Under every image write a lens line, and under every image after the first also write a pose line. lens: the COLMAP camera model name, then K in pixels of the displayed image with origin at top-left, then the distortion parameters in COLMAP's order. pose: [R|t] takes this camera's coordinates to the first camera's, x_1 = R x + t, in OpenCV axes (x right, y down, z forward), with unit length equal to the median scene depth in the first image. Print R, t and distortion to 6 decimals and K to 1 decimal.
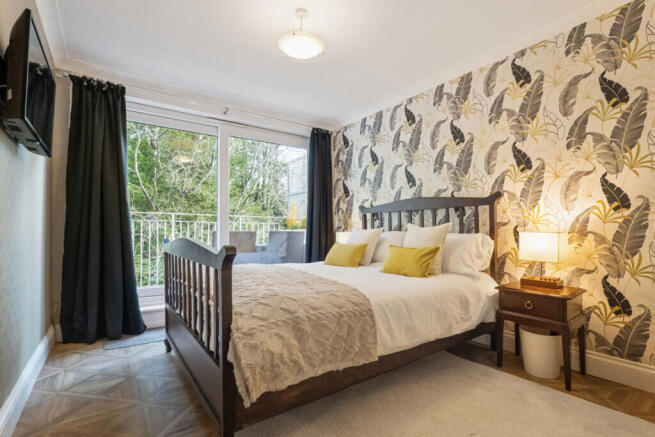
lens RADIAL K [[318.6, 0, 330.1], [0, 318.6, 225.2], [0, 0, 1]] dist [0.000500, 0.001256]
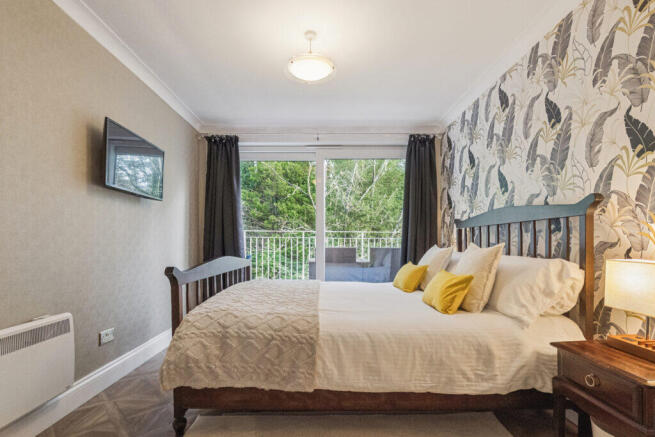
lens RADIAL K [[317.8, 0, 314.5], [0, 317.8, 247.3], [0, 0, 1]] dist [-0.003304, 0.000864]
pose [[0.804588, 0.011231, -0.593727, 0.360100], [0.007959, 0.999527, 0.029692, -0.018151], [0.593780, -0.028615, 0.804118, 0.129531]]
